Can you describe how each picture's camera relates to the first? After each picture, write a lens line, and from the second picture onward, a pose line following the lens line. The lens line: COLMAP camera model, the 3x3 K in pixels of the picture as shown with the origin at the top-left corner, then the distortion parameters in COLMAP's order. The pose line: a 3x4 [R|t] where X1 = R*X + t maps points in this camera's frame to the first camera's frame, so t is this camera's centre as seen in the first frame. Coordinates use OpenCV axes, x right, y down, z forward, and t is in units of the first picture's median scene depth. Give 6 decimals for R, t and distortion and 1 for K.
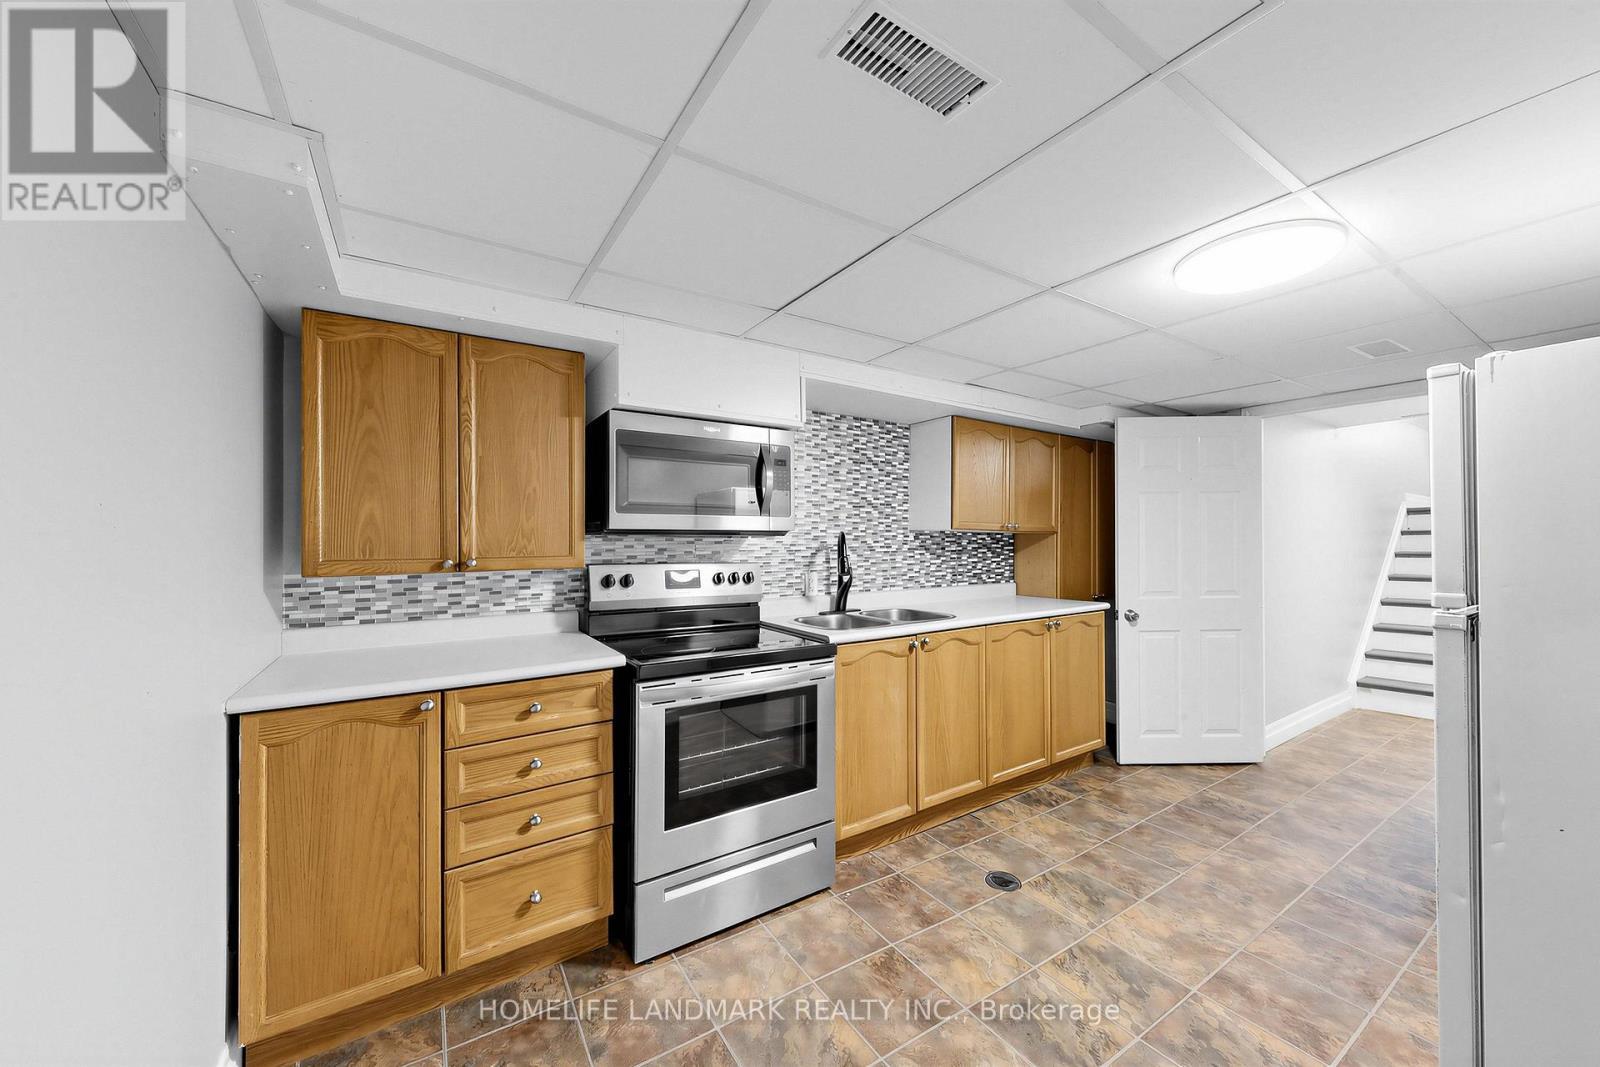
lens RADIAL K [[593.0, 0, 800.0], [0, 593.0, 533.5], [0, 0, 1]] dist [-0.000149, 0.000151]
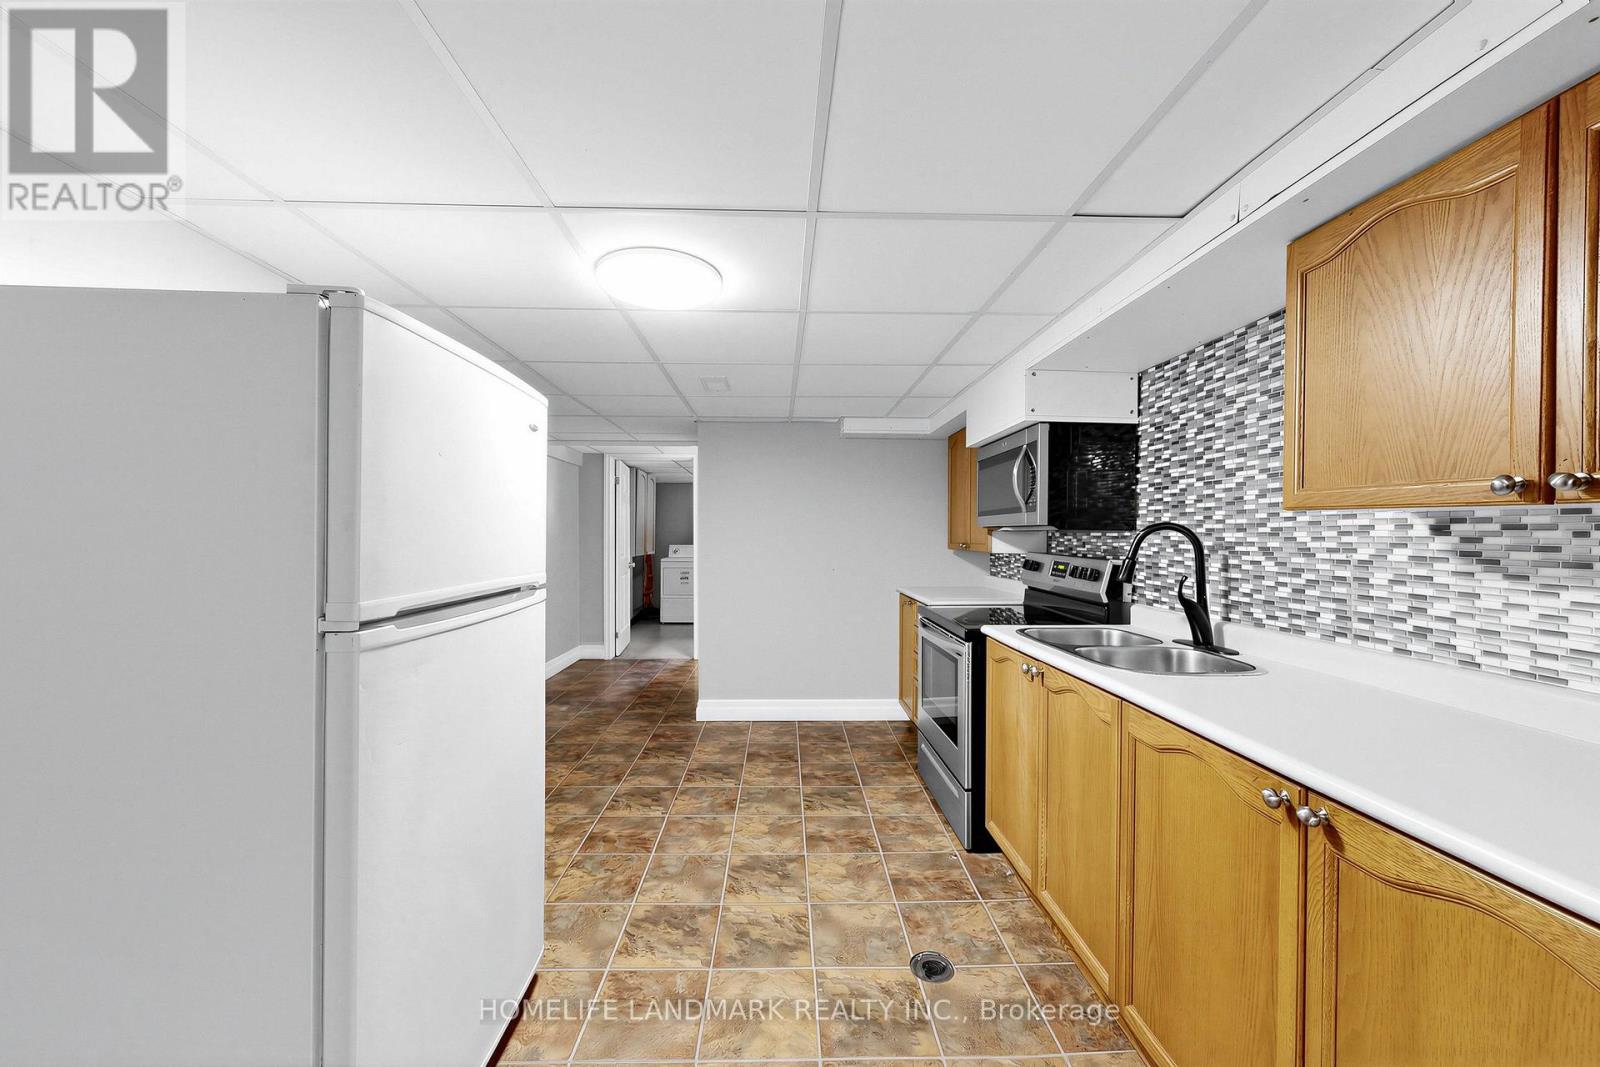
lens RADIAL K [[593.0, 0, 800.0], [0, 593.0, 533.5], [0, 0, 1]] dist [-0.000149, 0.000151]
pose [[-0.521876, -0.002655, -0.853017, 1.081128], [0.003266, 0.999982, -0.005111, 0.014550], [0.853015, -0.005453, -0.521858, 1.235813]]
